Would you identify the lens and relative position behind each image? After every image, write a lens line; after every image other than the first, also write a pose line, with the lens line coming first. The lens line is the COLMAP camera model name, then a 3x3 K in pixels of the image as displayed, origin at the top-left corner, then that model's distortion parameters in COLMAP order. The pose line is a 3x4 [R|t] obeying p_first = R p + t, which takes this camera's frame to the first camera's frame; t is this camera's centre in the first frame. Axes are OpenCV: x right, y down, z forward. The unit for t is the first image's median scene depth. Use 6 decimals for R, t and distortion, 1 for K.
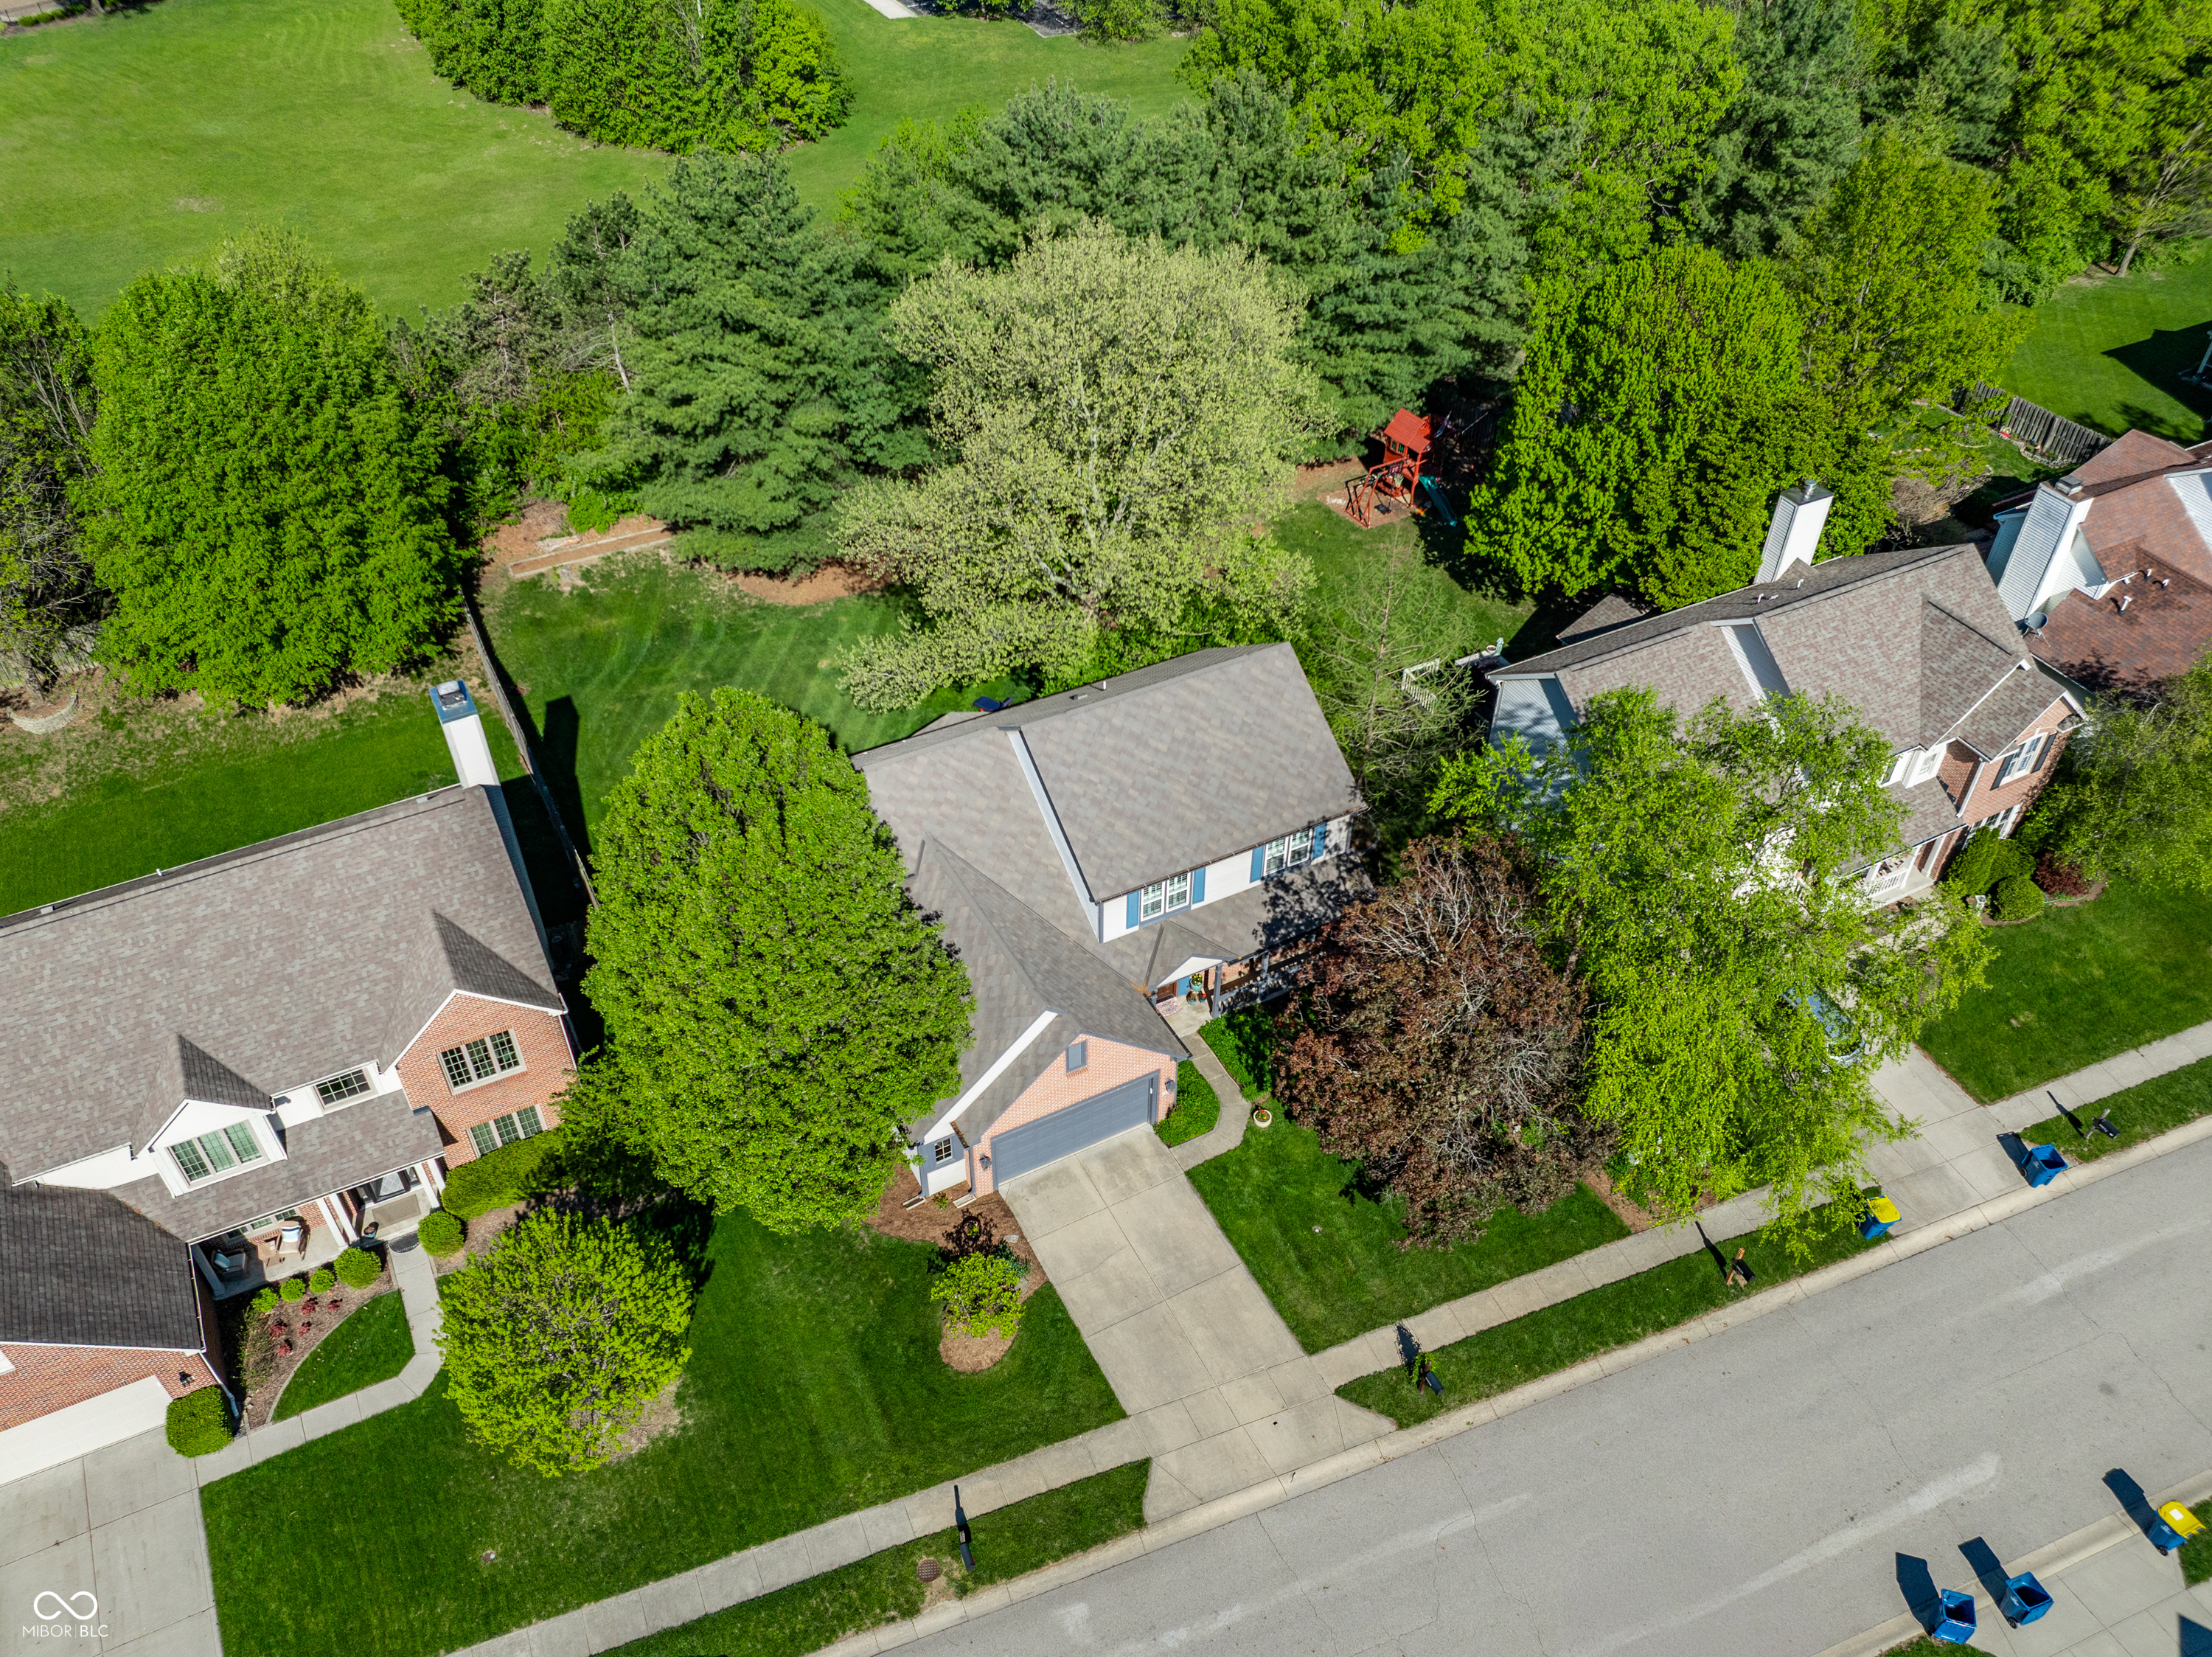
lens RADIAL K [[1684.4, 0, 1099.0], [0, 1684.4, 885.3], [0, 0, 1]] dist [-0.046214, 0.006089]
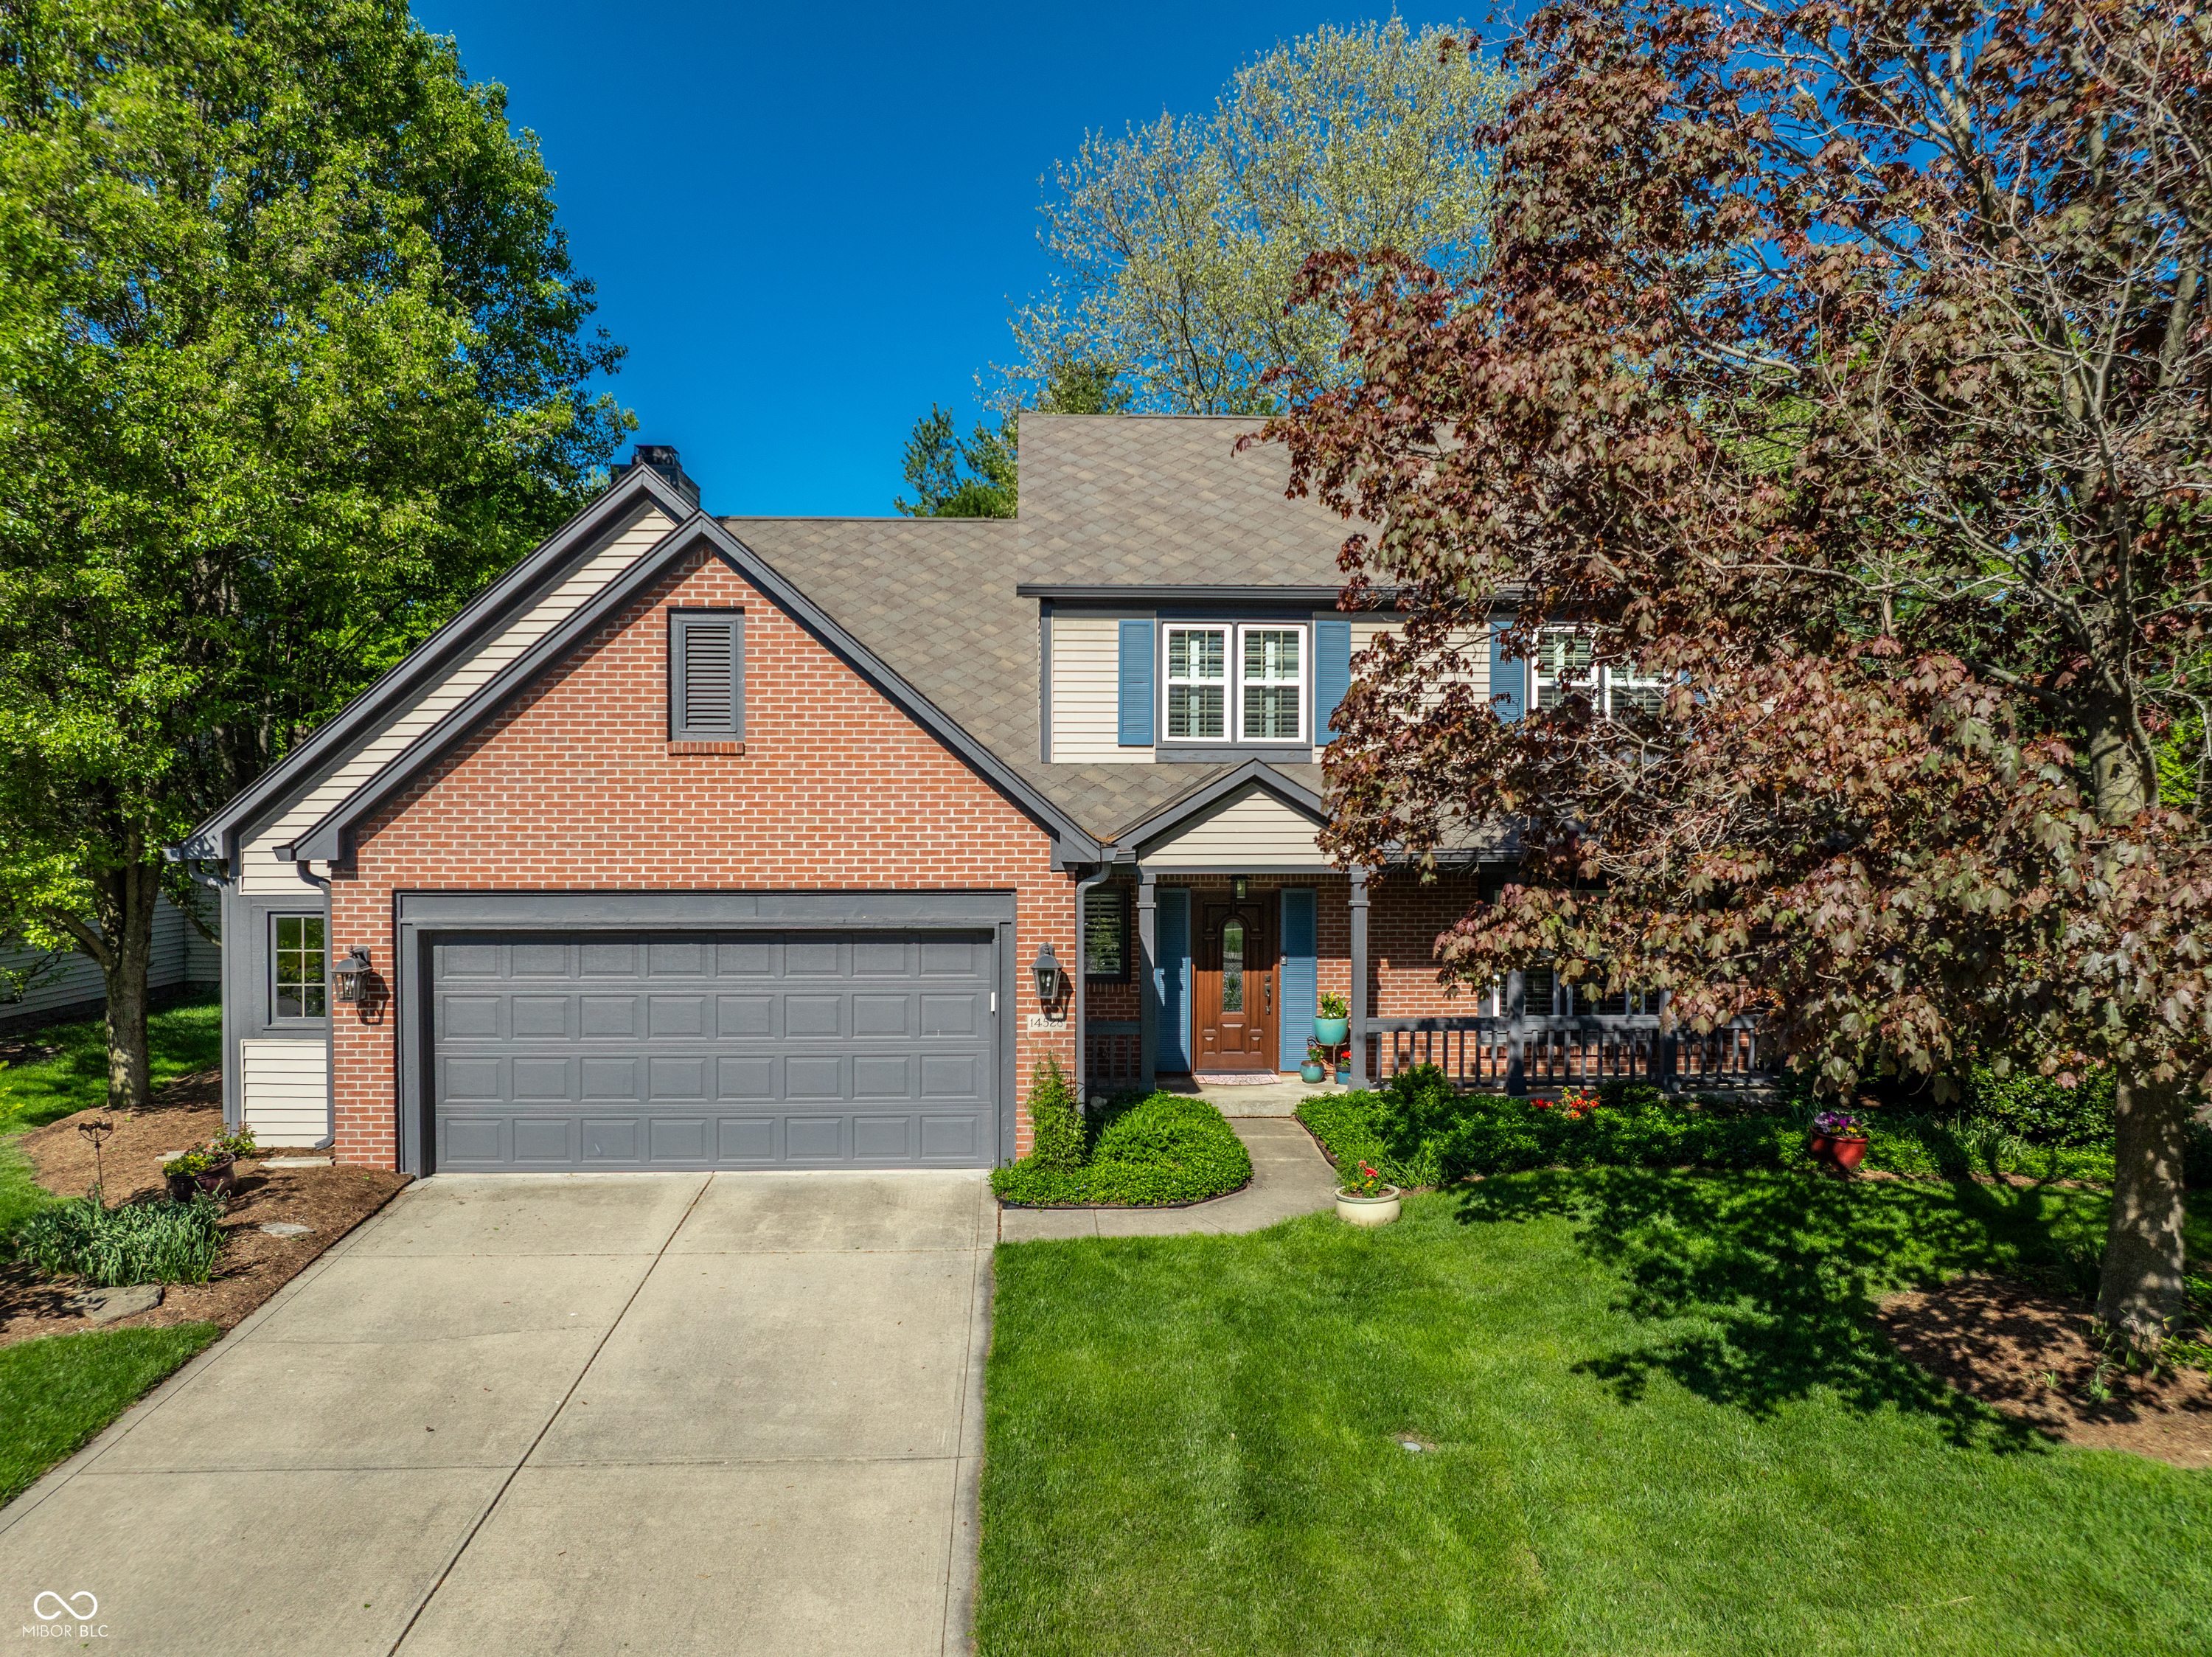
lens RADIAL K [[1562.9, 0, 1105.3], [0, 1562.9, 820.1], [0, 0, 1]] dist [-0.056417, 0.027239]
pose [[0.907809, 0.004851, -0.419357, 0.158737], [-0.284237, 0.742362, -0.606719, 0.248720], [0.308371, 0.669982, 0.675301, 0.747746]]
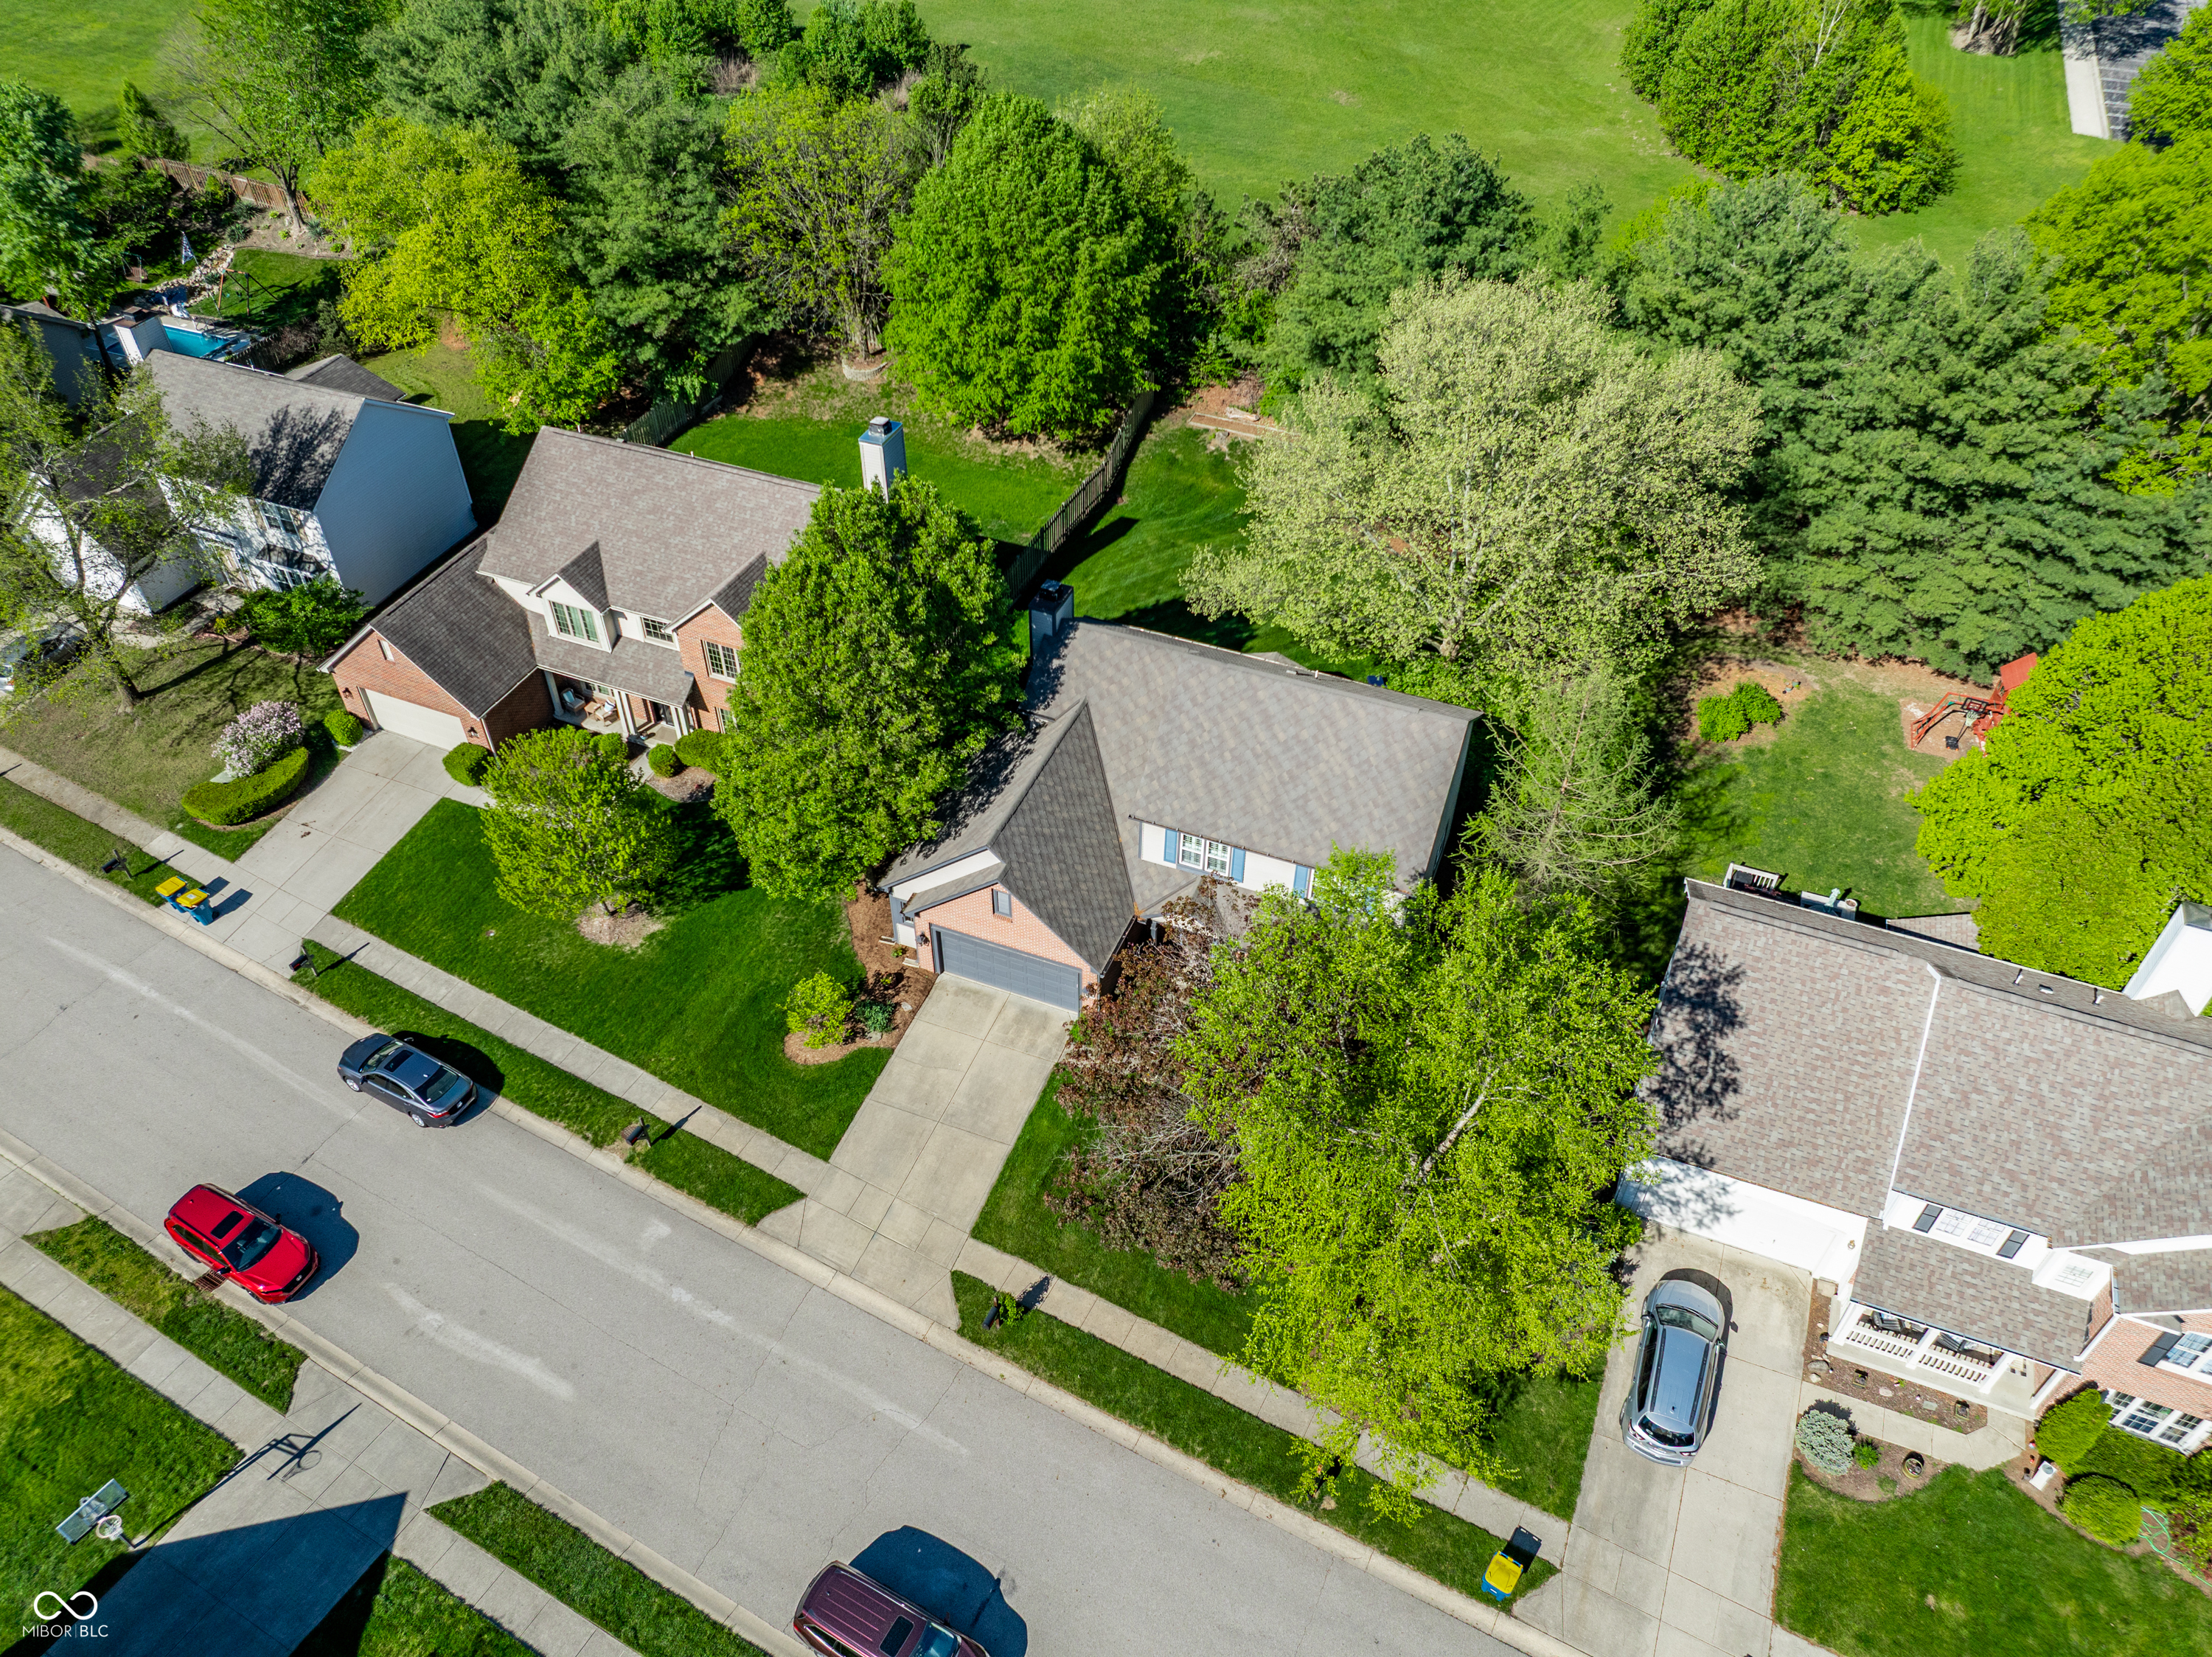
lens RADIAL K [[1550.5, 0, 1106.0], [0, 1550.5, 828.5], [0, 0, 1]] dist [-0.056638, 0.031007]
pose [[0.643108, 0.520067, -0.562088, 0.528375], [-0.519690, 0.835511, 0.178450, -0.145871], [0.562436, 0.177349, 0.807597, 0.161634]]
